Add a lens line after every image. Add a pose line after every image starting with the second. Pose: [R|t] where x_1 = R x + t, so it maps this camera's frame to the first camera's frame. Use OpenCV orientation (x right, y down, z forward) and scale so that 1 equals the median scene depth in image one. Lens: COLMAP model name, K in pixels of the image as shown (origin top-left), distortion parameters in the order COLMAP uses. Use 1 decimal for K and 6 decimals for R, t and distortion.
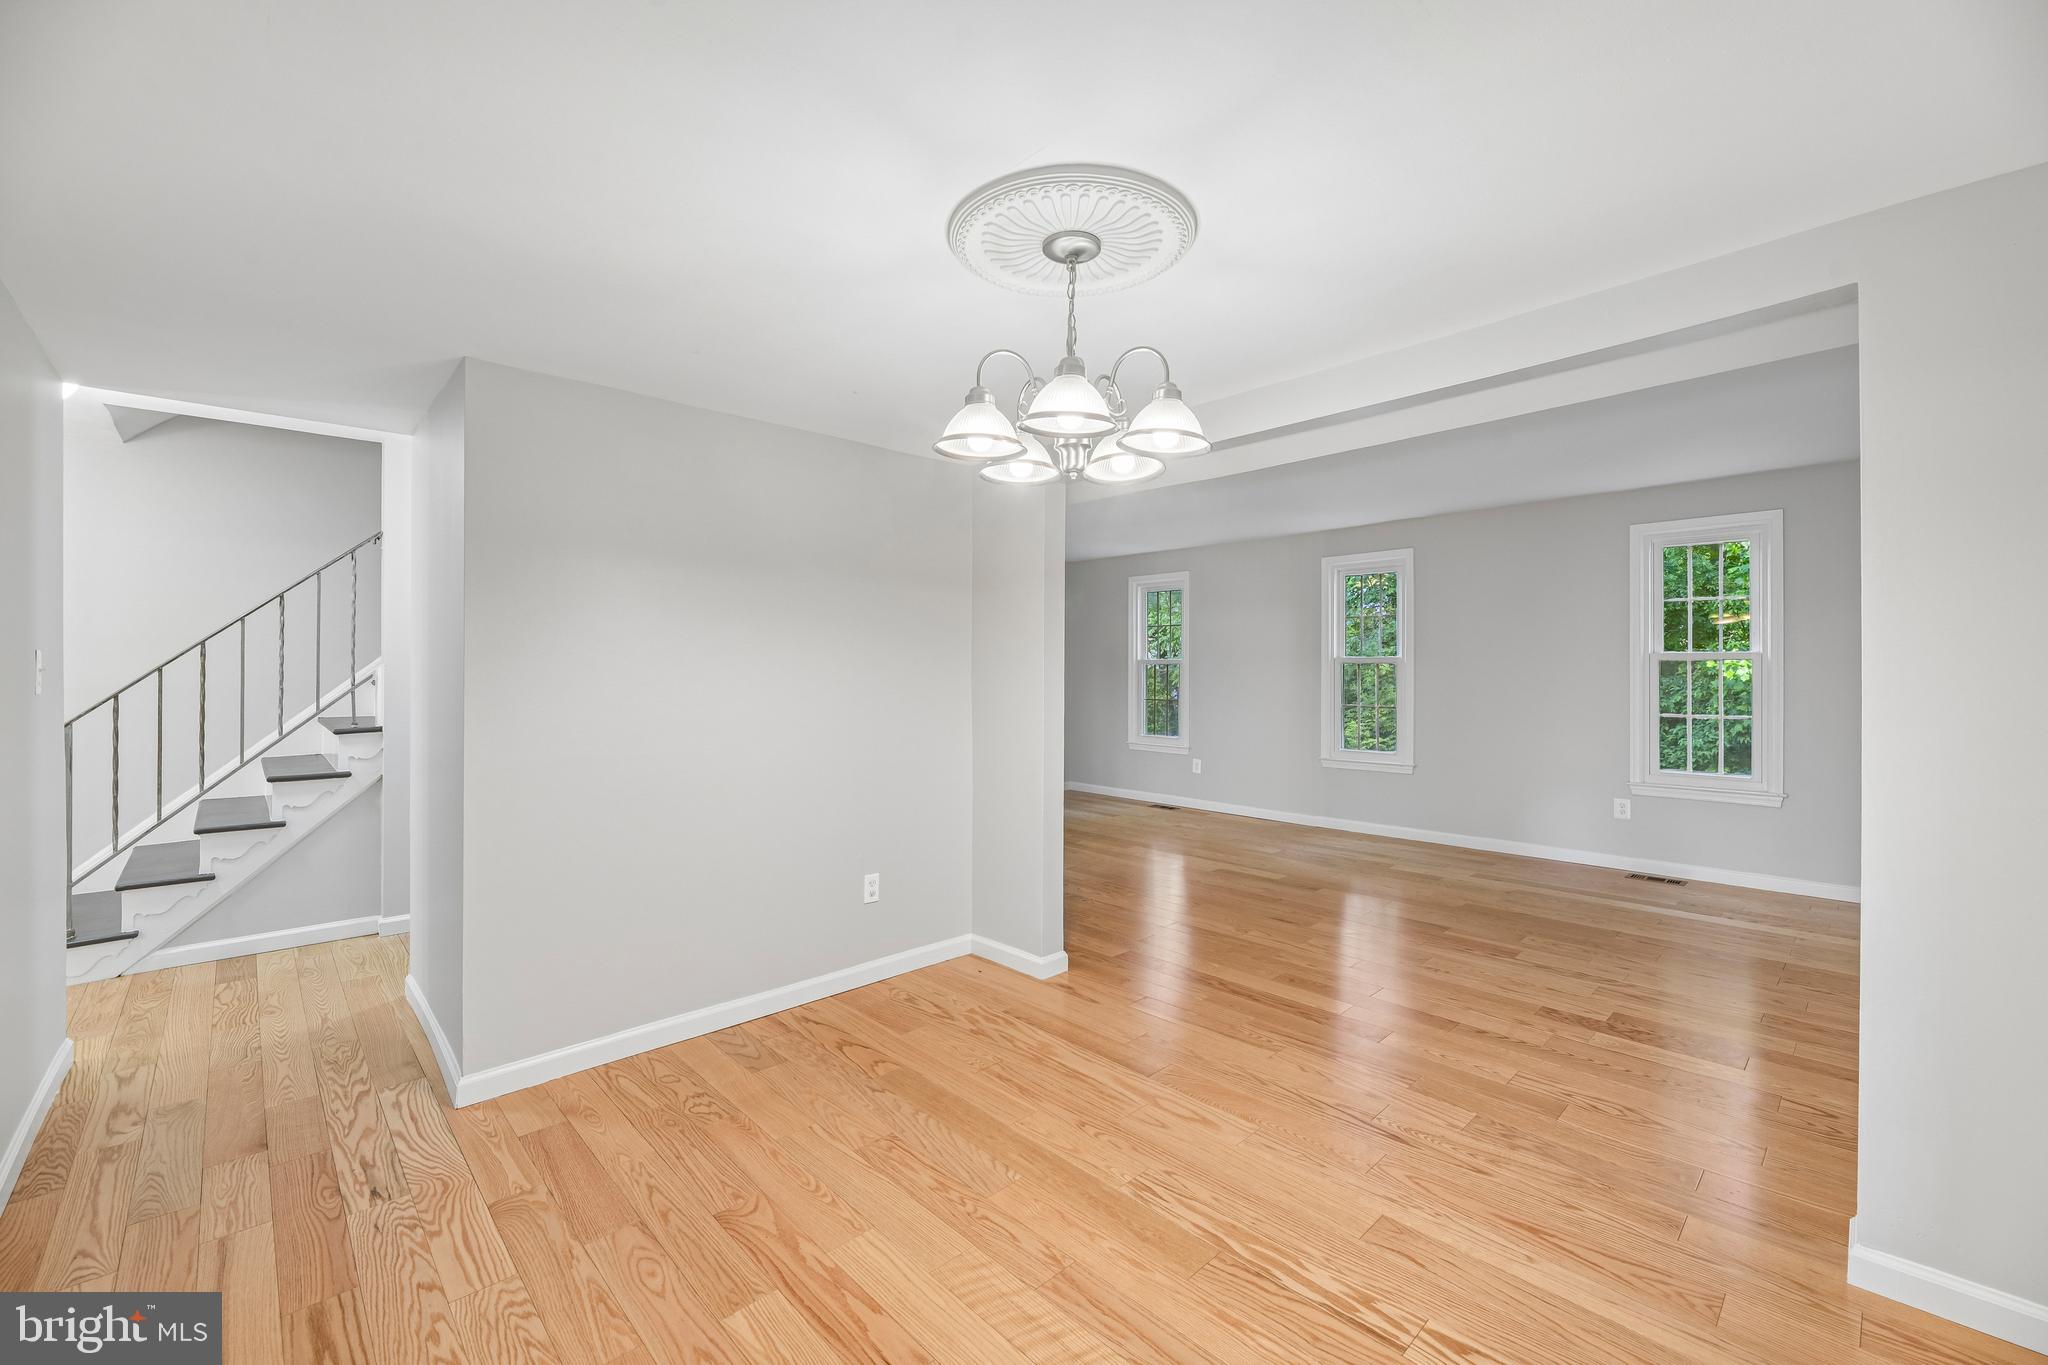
lens RADIAL K [[841.2, 0, 1045.1], [0, 841.2, 662.4], [0, 0, 1]] dist [-0.001693, -0.000678]
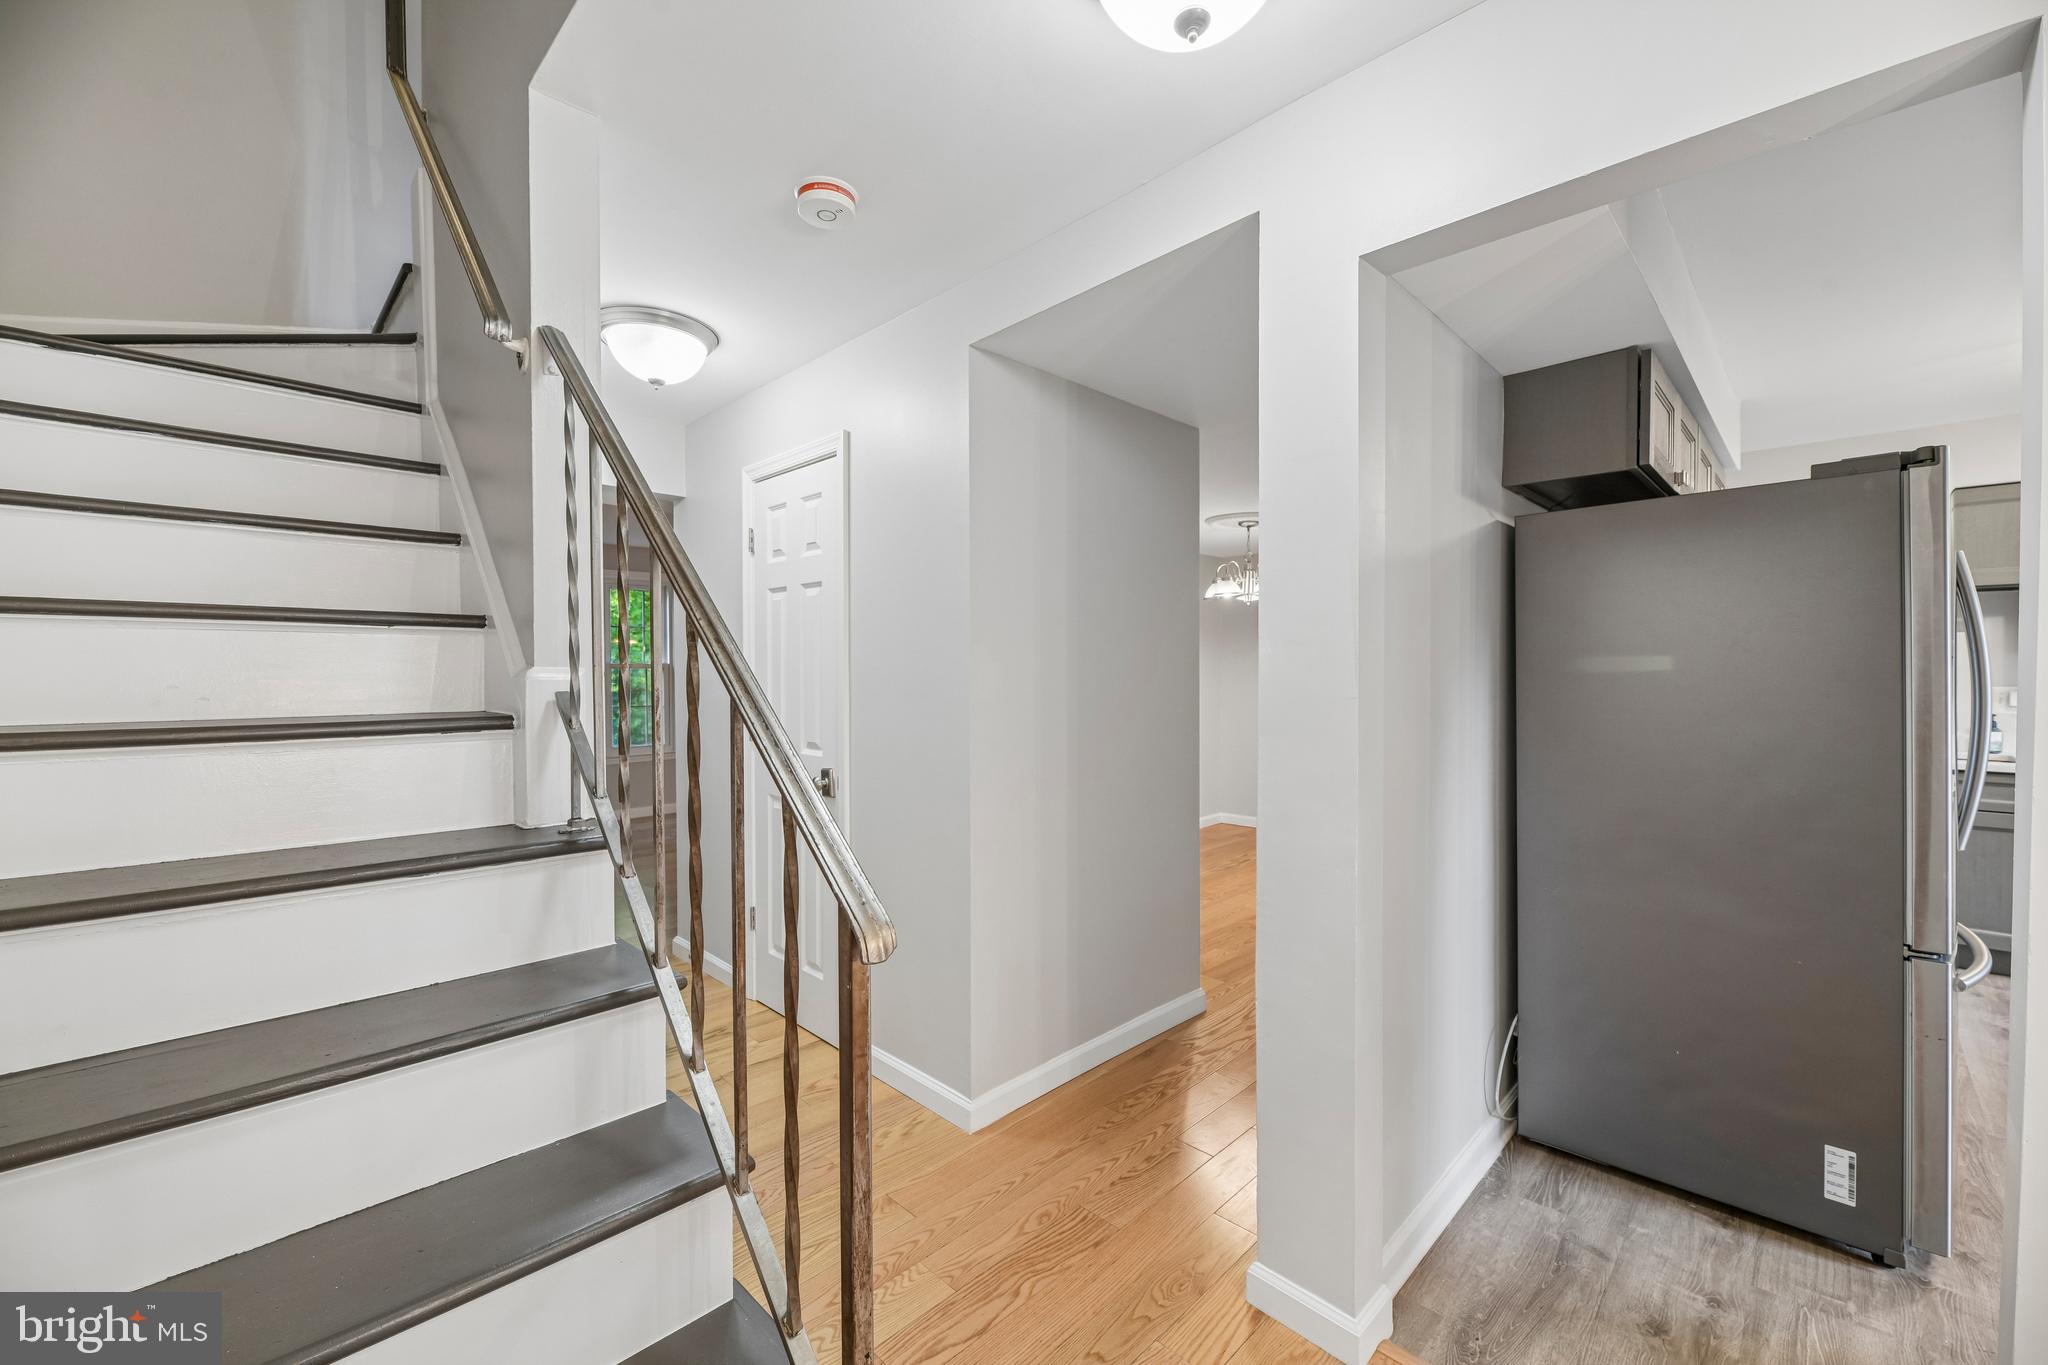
lens RADIAL K [[818.1, 0, 1029.6], [0, 818.1, 680.6], [0, 0, 1]] dist [0.000548, -0.003748]
pose [[-0.027203, -0.012960, 0.999546, -1.232196], [-0.003729, 0.999910, 0.012863, 0.005544], [-0.999623, -0.003378, -0.027249, 0.827674]]
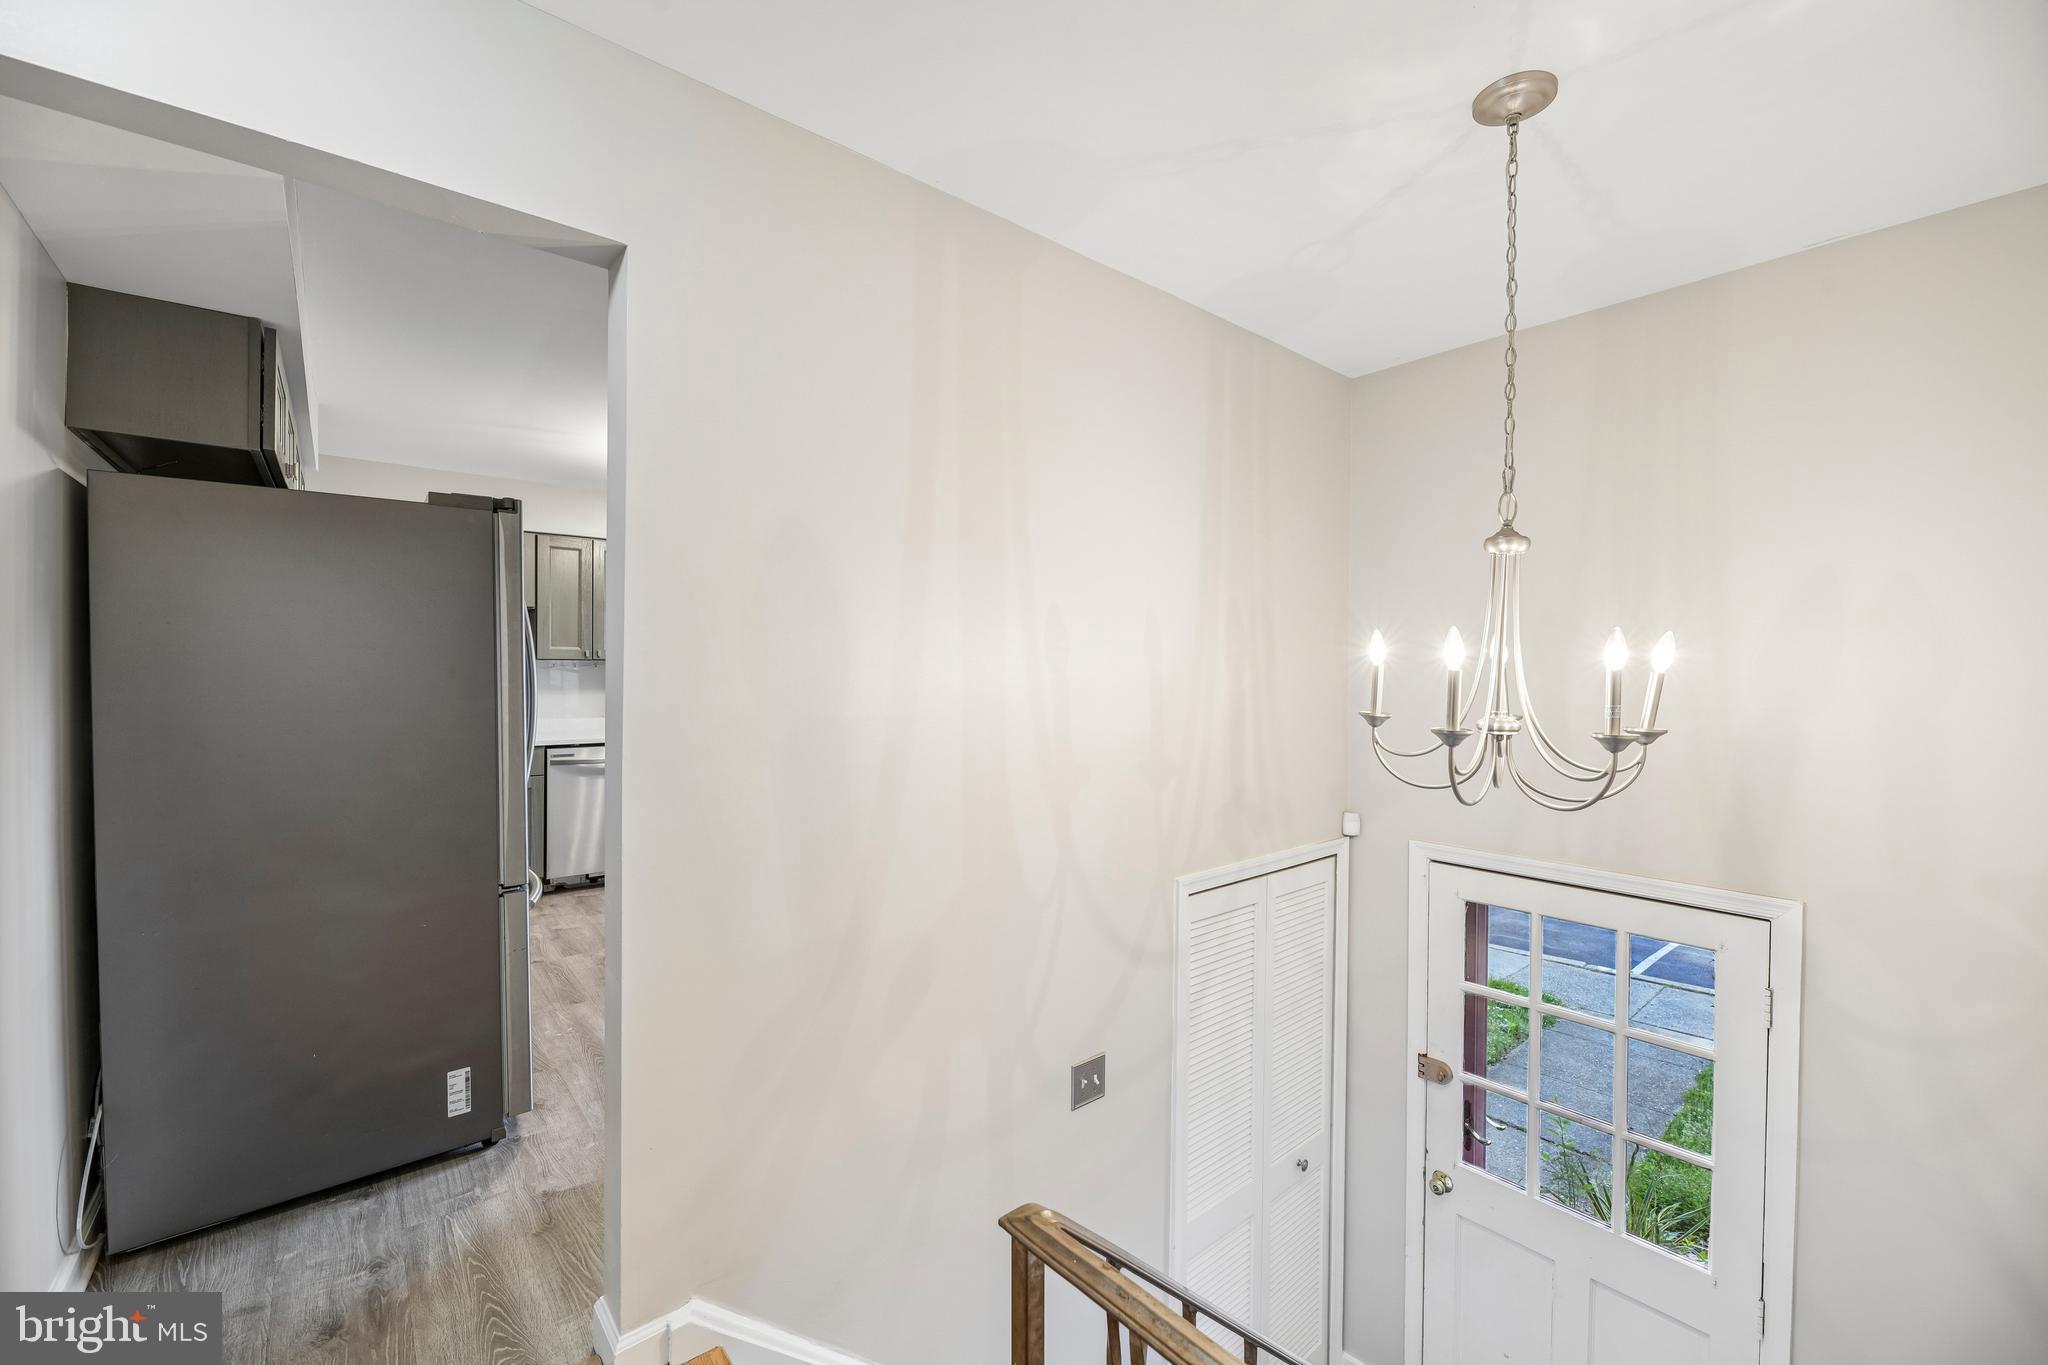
lens RADIAL K [[819.4, 0, 1036.4], [0, 819.4, 679.4], [0, 0, 1]] dist [-0.000236, -0.003691]
pose [[-0.998041, -0.006068, 0.062273, -1.210724], [-0.005880, 0.999978, 0.003201, 0.006458], [-0.062292, 0.002828, -0.998054, 0.884008]]
